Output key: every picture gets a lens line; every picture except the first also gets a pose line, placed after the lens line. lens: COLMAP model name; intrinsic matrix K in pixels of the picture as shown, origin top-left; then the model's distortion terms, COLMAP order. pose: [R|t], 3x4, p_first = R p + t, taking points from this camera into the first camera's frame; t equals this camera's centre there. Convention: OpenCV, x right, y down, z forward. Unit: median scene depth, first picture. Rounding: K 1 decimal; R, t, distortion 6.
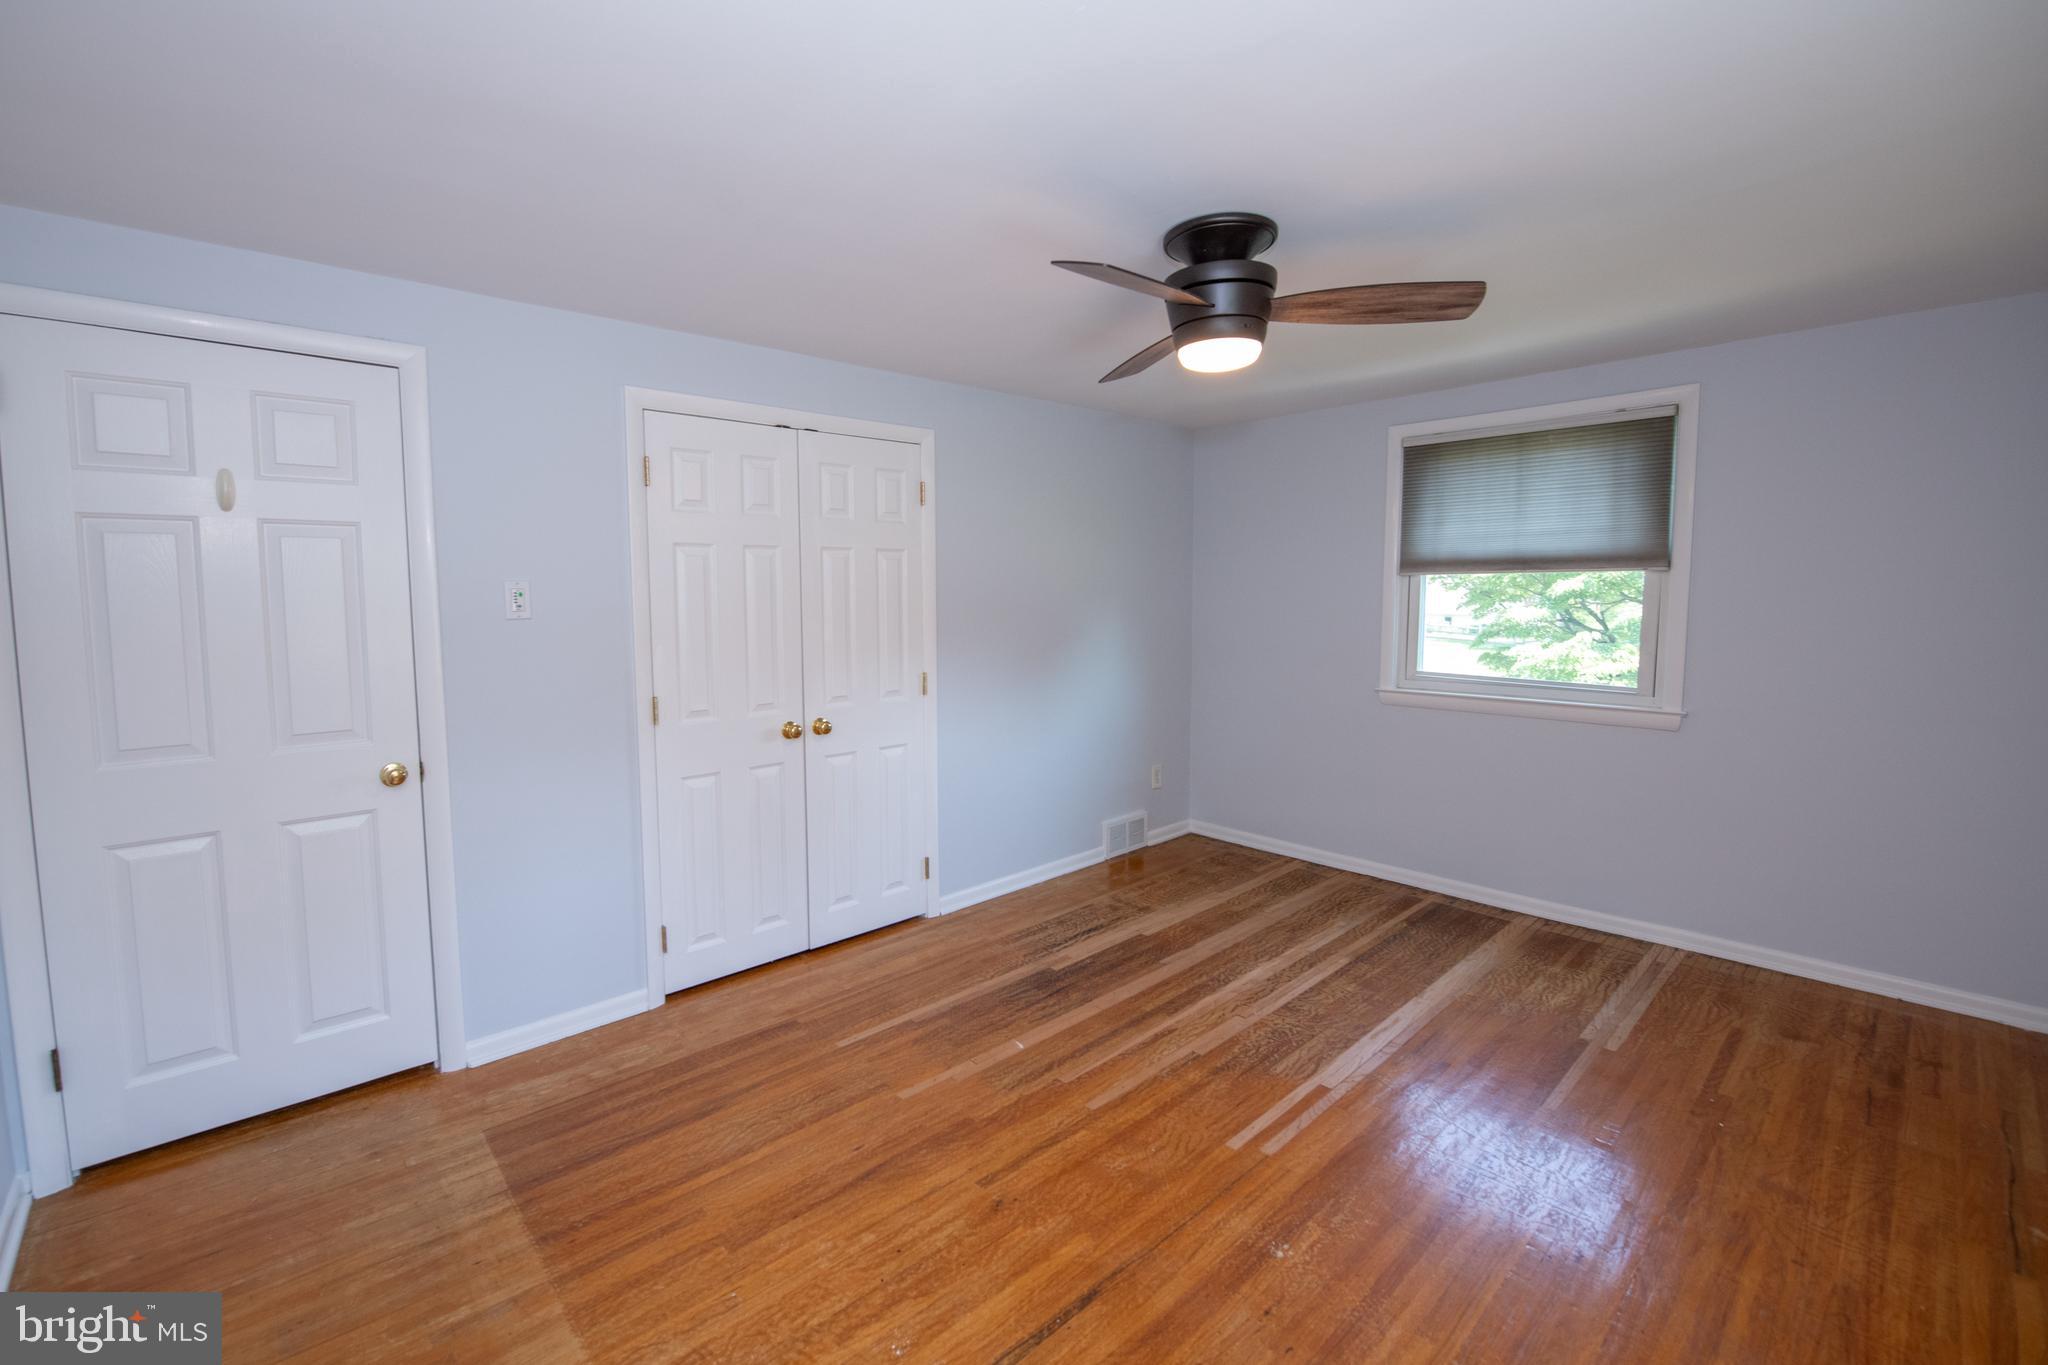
lens RADIAL K [[867.4, 0, 1008.7], [0, 867.4, 654.0], [0, 0, 1]] dist [-0.012035, -0.003219]
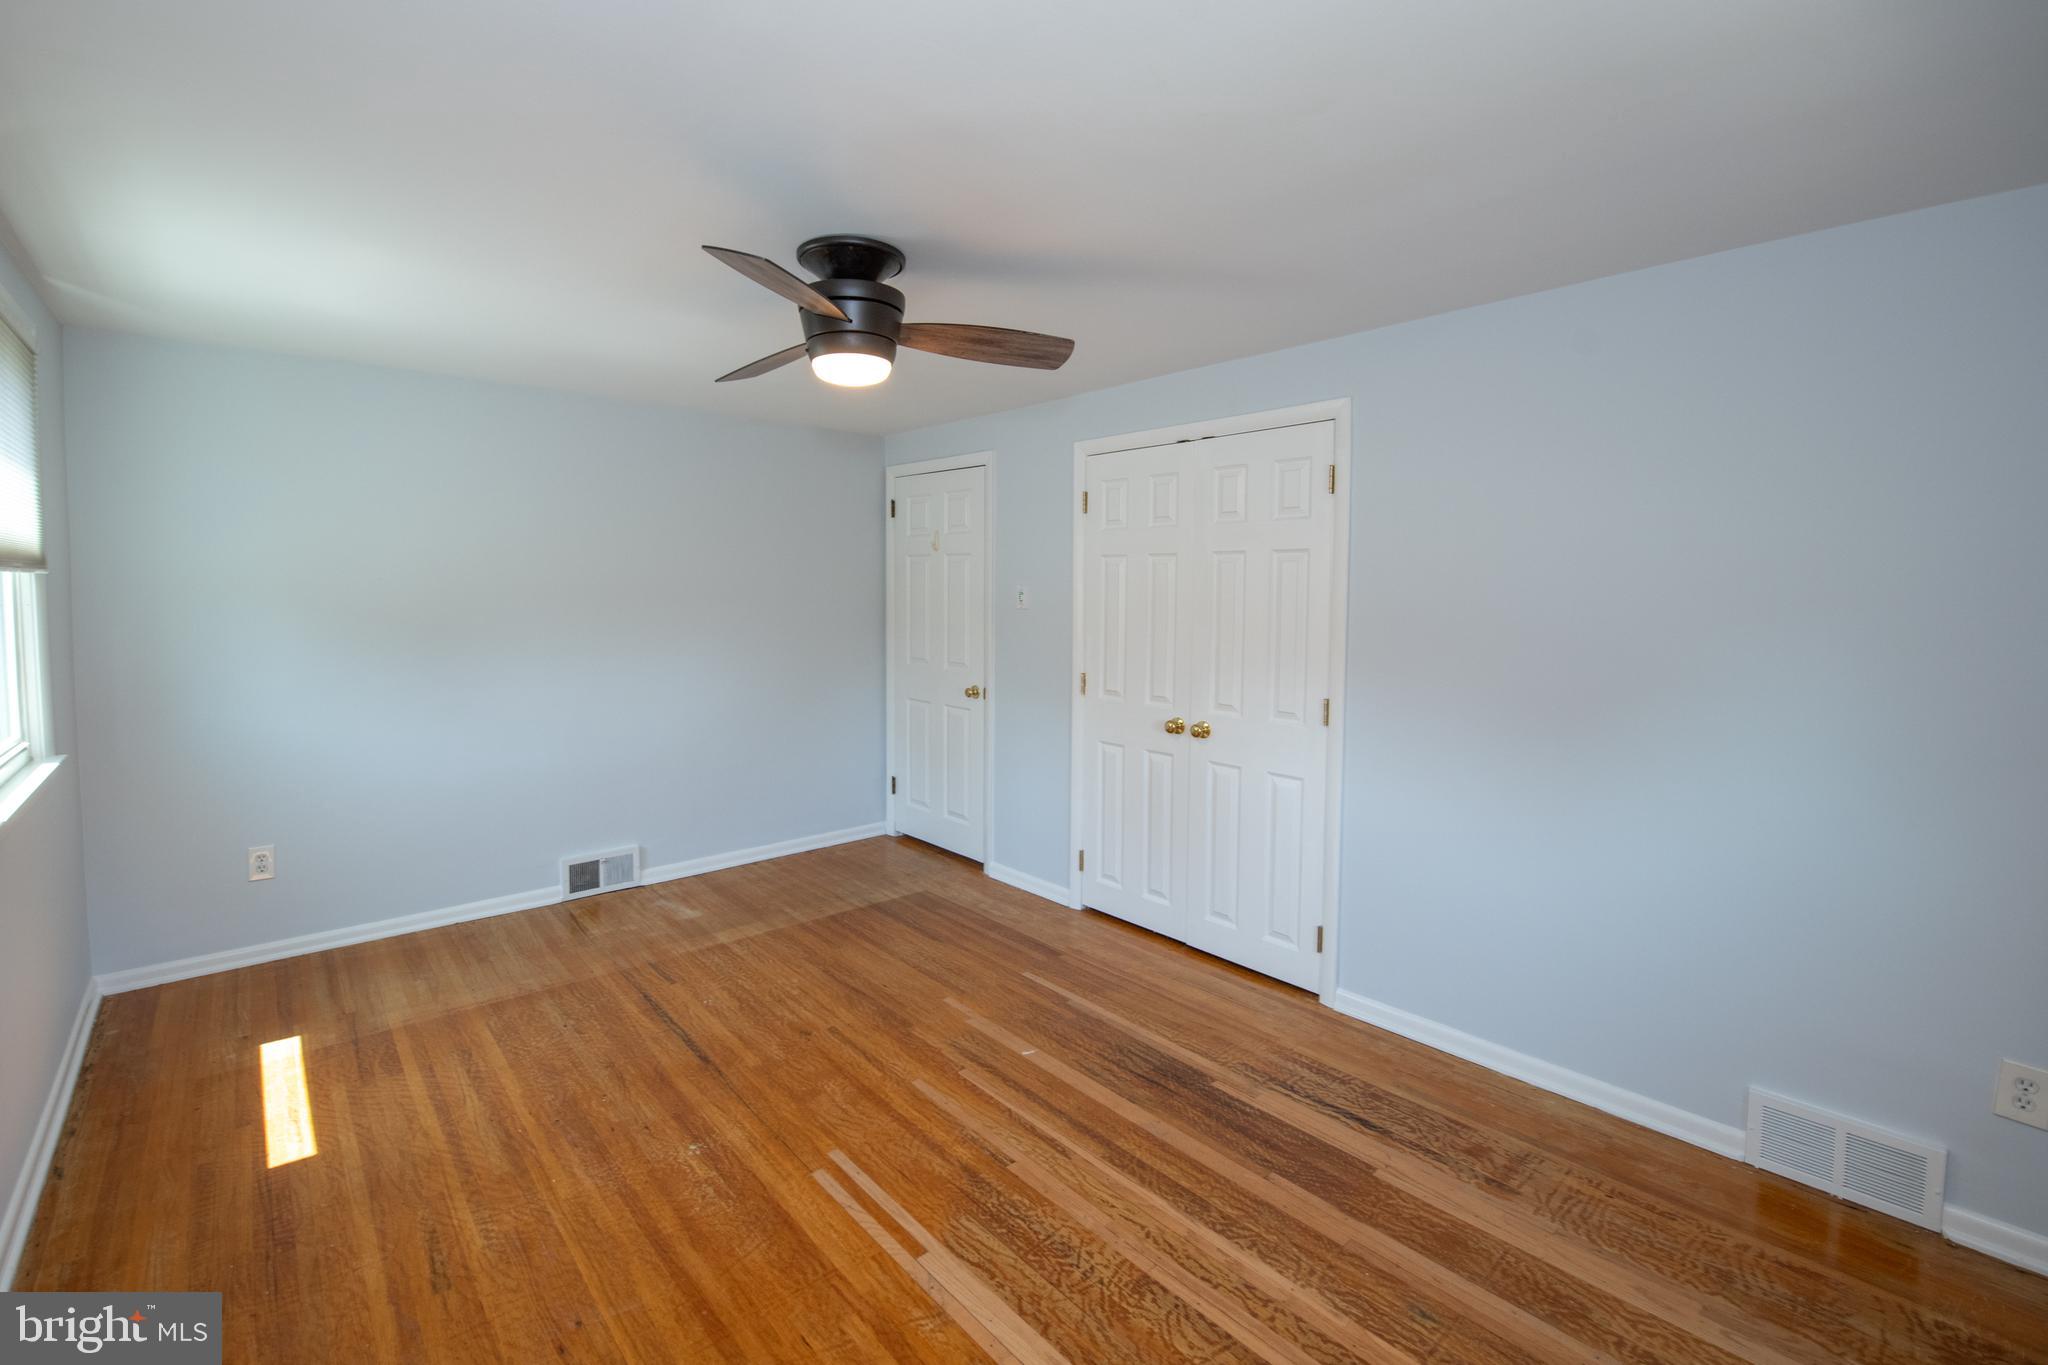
lens RADIAL K [[895.7, 0, 956.7], [0, 895.7, 634.0], [0, 0, 1]] dist [-0.017410, -0.000859]
pose [[-0.061157, 0.059431, -0.996357, 0.960052], [-0.082113, 0.994543, 0.064363, -0.081855], [0.994745, 0.085750, -0.055943, 0.887166]]
